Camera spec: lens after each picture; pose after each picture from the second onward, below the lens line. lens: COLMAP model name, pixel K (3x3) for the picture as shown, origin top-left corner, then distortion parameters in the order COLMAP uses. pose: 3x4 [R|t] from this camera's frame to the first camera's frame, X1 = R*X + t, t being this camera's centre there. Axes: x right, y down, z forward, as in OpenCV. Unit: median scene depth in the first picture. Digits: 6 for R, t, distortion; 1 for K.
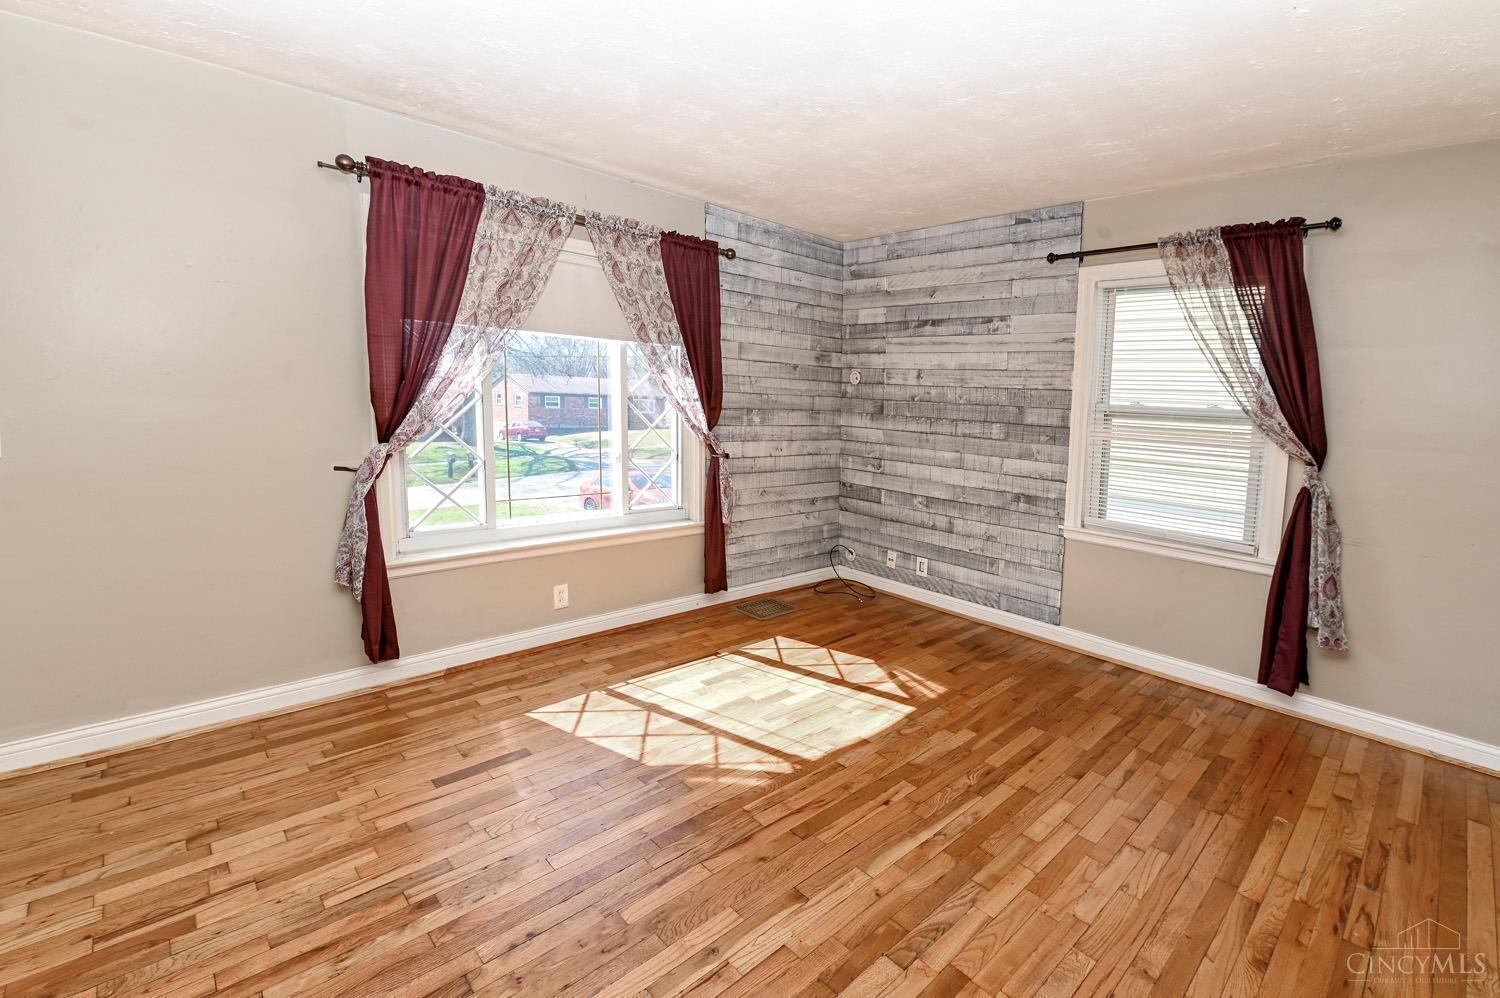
lens RADIAL K [[636.8, 0, 746.6], [0, 636.8, 501.7], [0, 0, 1]] dist [-0.009416, -0.000509]
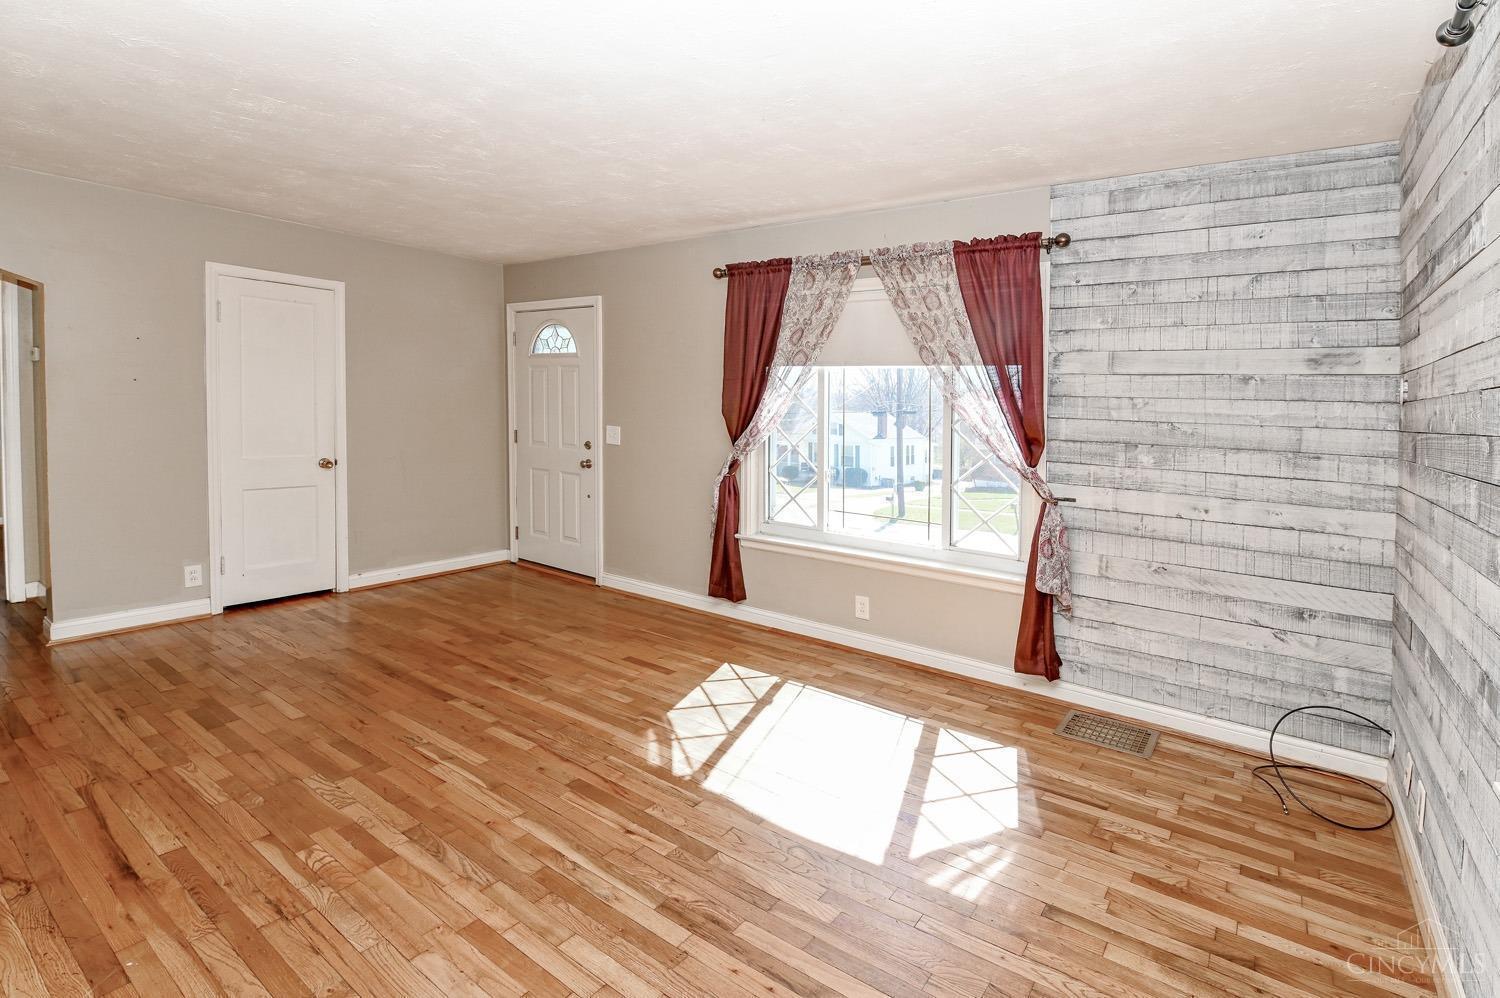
lens RADIAL K [[710.5, 0, 864.7], [0, 710.5, 516.4], [0, 0, 1]] dist [-0.000311, -0.007257]
pose [[0.275476, 0.104618, -0.955598, 0.768900], [-0.186554, 0.980980, 0.053618, -0.061430], [0.943033, 0.163500, 0.289753, 0.576958]]
